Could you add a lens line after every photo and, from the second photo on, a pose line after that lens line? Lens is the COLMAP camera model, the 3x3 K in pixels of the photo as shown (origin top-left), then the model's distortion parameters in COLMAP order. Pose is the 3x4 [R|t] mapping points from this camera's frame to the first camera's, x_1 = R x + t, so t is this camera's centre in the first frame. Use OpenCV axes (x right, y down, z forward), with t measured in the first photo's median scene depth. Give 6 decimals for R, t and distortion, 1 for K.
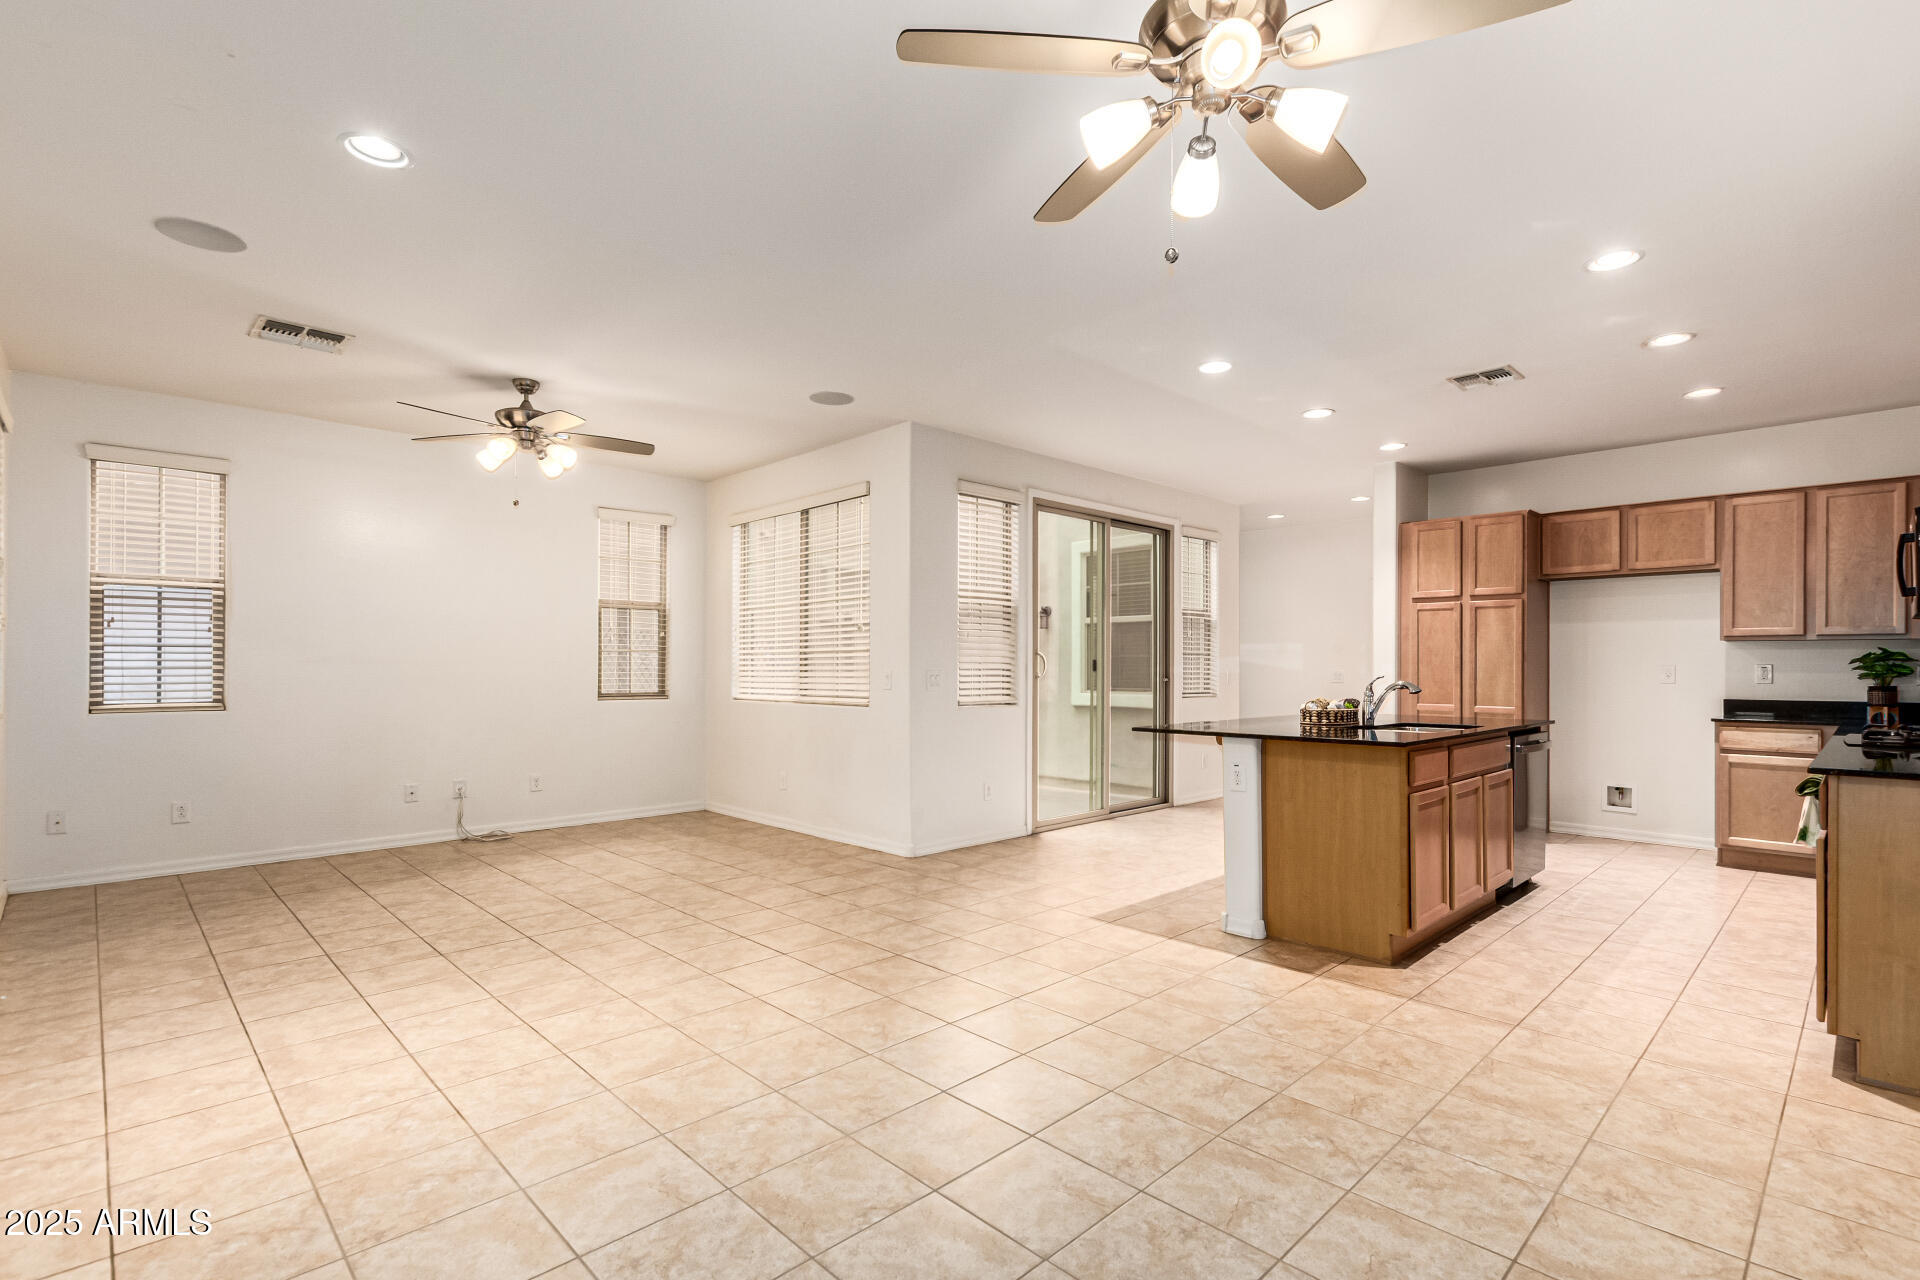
lens RADIAL K [[889.9, 0, 978.5], [0, 889.9, 645.2], [0, 0, 1]] dist [0.014538, -0.005143]
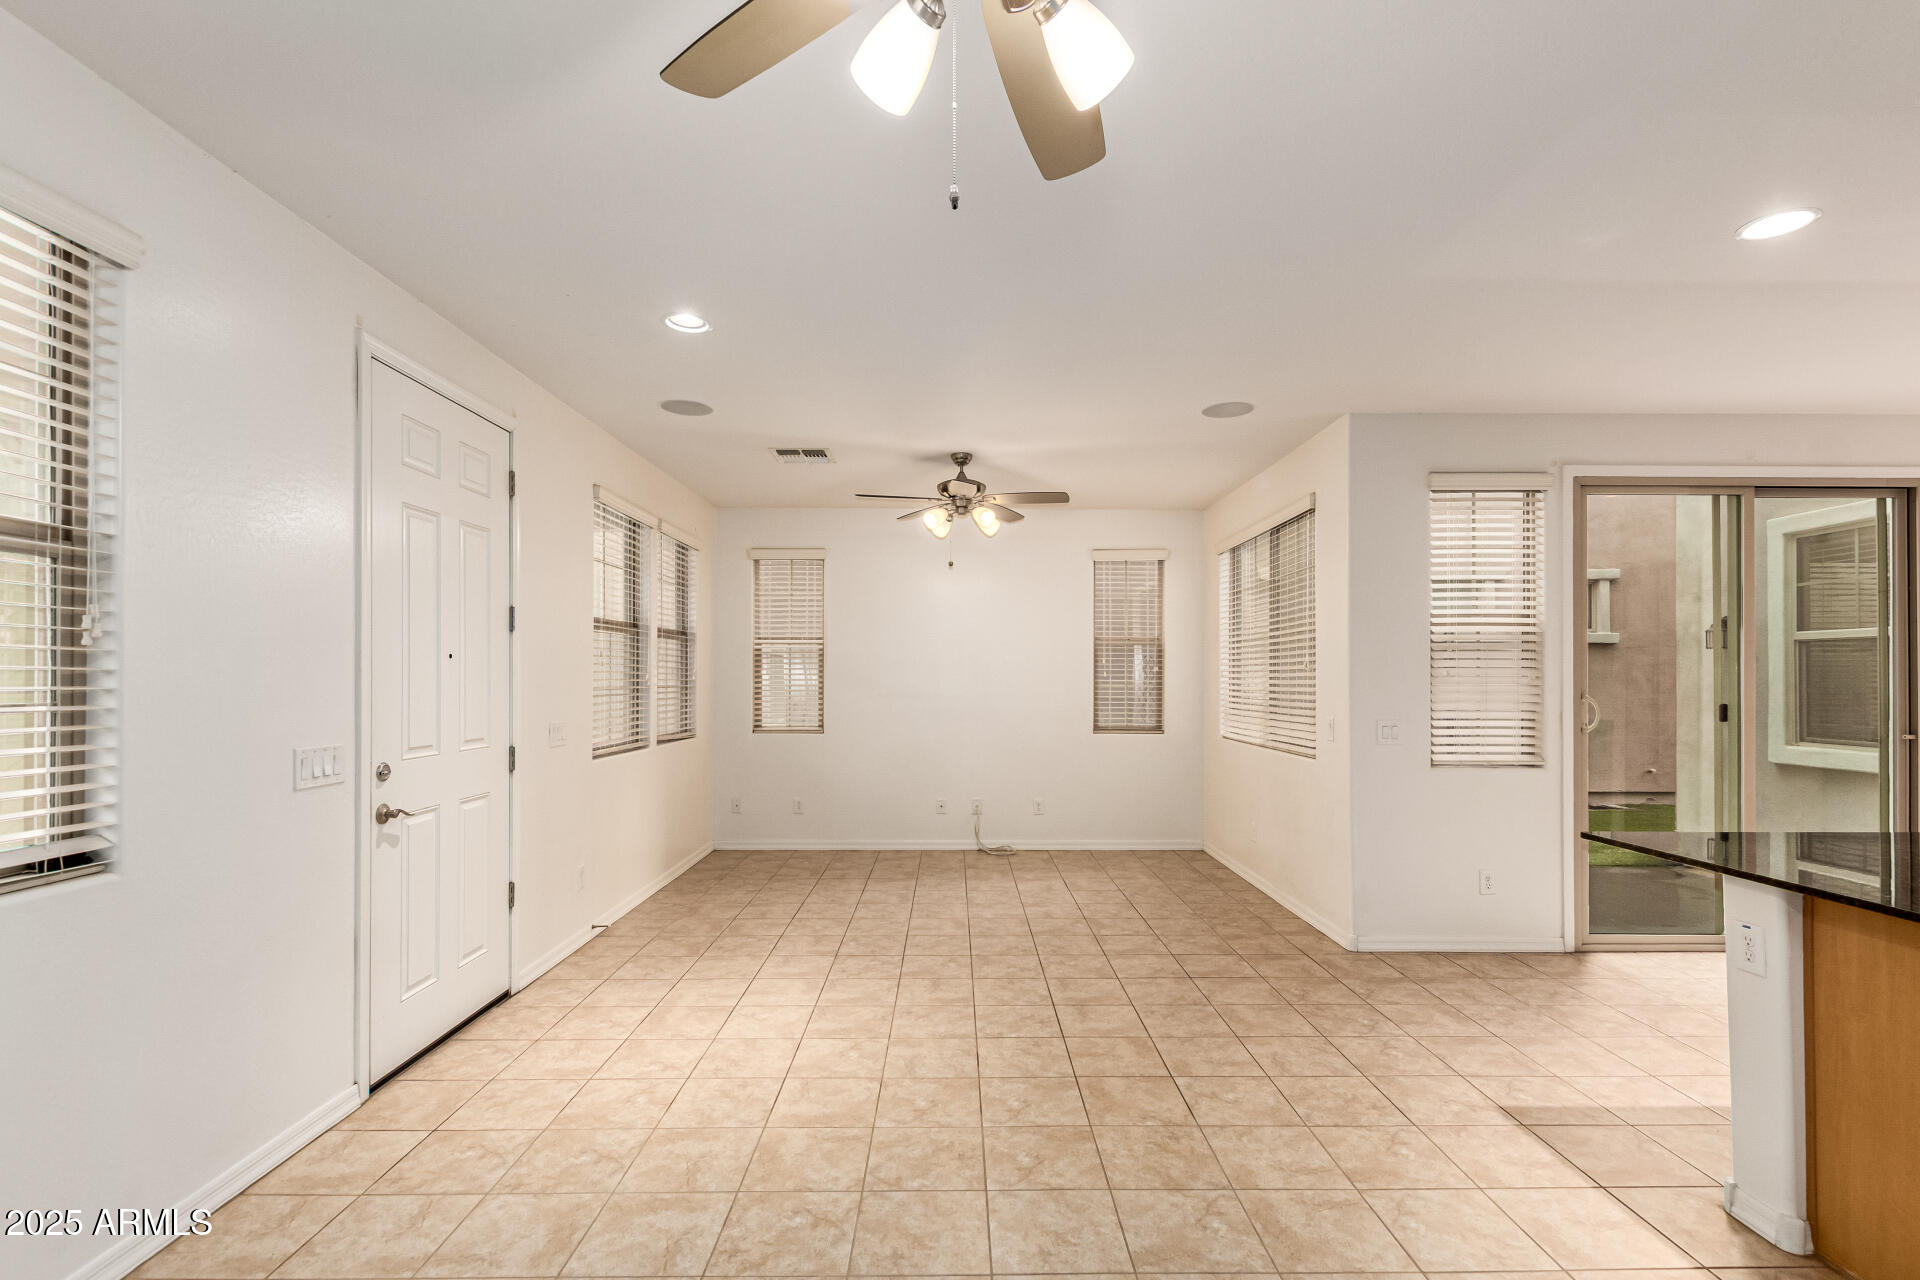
lens RADIAL K [[880.5, 0, 968.3], [0, 880.5, 654.6], [0, 0, 1]] dist [0.015596, -0.009068]
pose [[0.720860, -0.017966, -0.692848, 0.296607], [0.014675, 0.999836, -0.010658, -0.035120], [0.692925, -0.002484, 0.721005, 0.228480]]
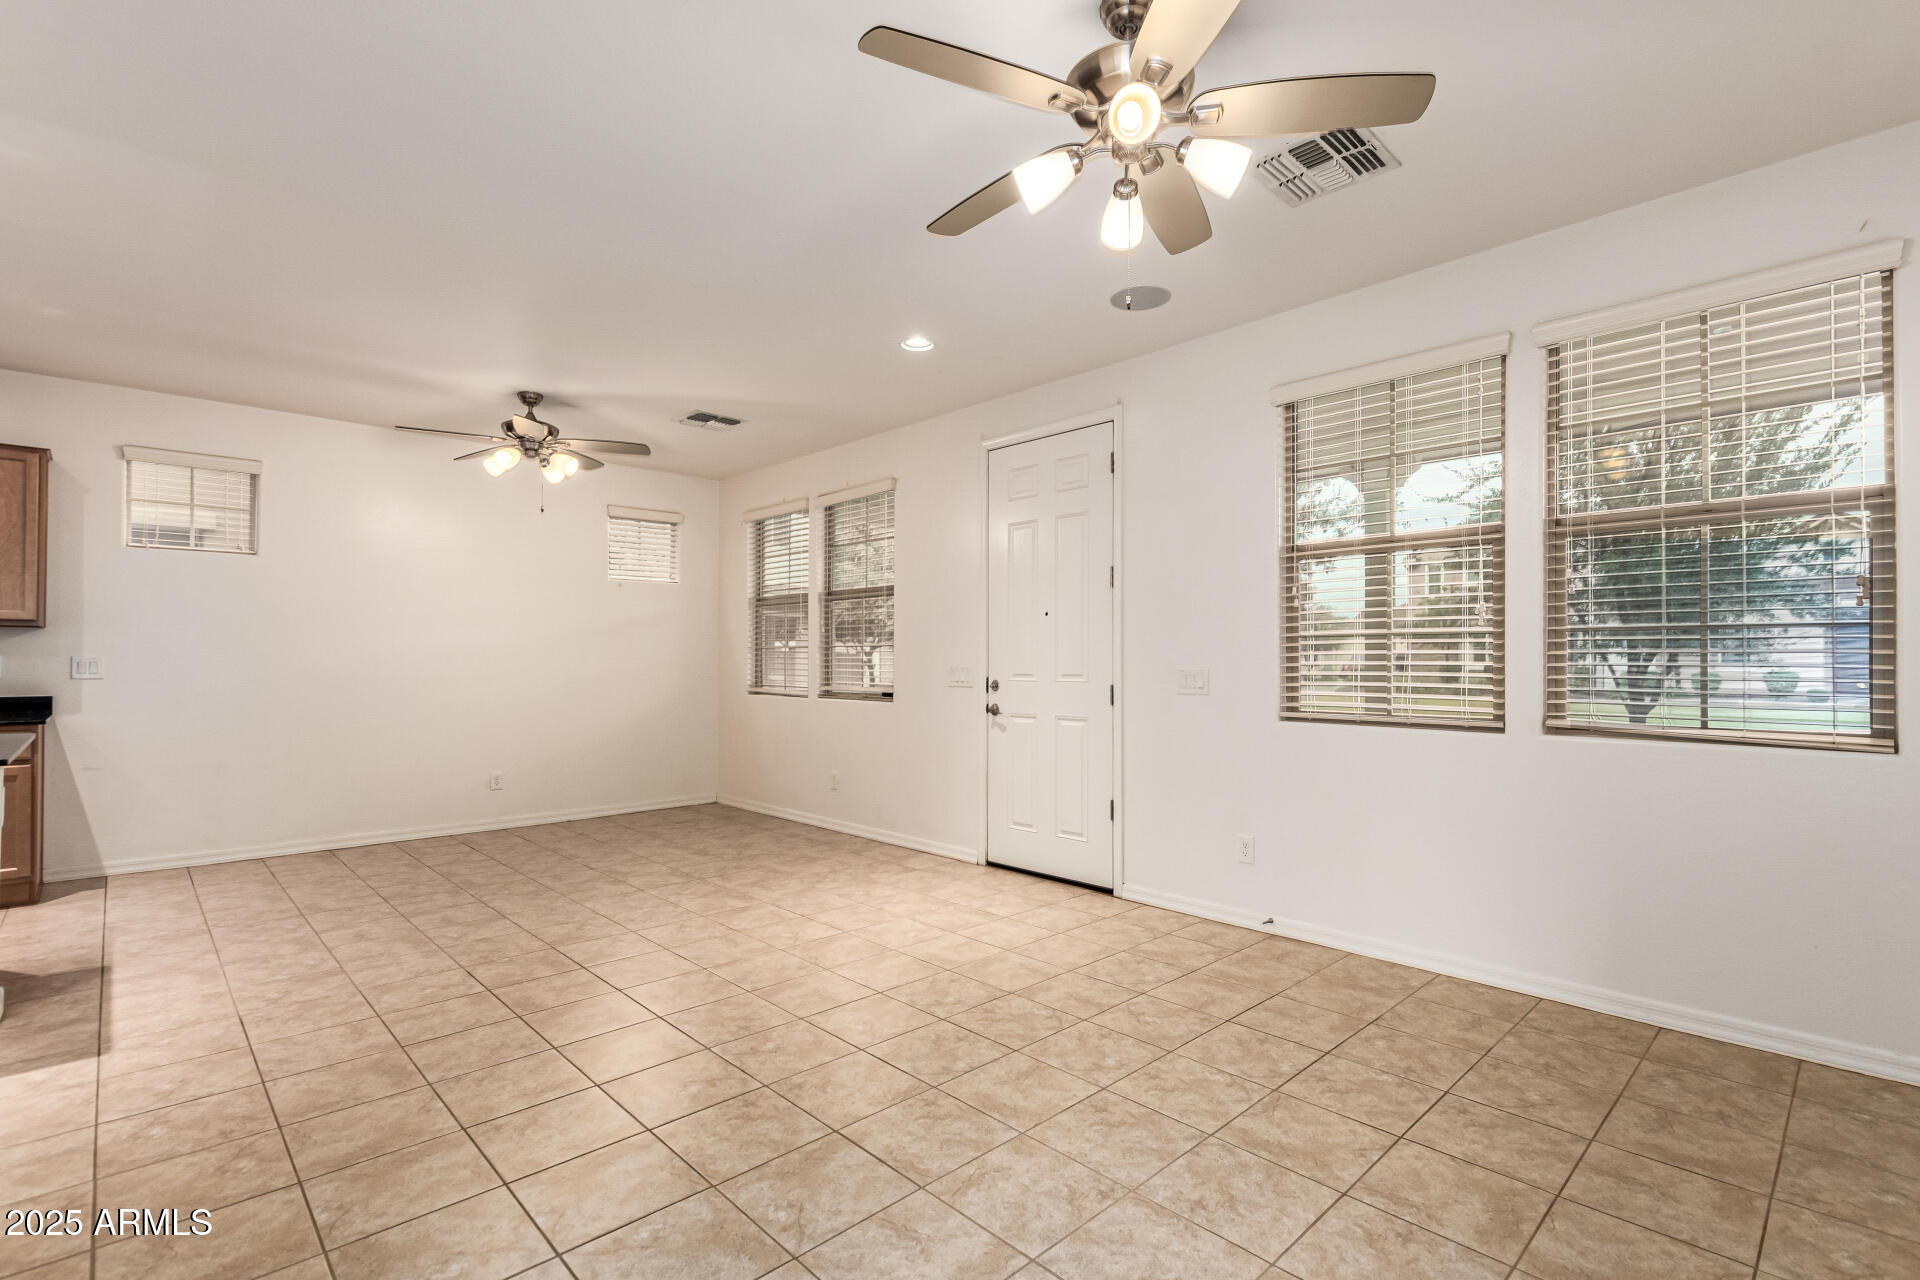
lens RADIAL K [[880.5, 0, 968.3], [0, 880.5, 654.6], [0, 0, 1]] dist [0.015596, -0.009068]
pose [[-0.999865, -0.002893, 0.016203, -0.479355], [-0.003447, 0.999407, -0.034266, 0.039935], [-0.016094, -0.034317, -0.999281, 1.567635]]
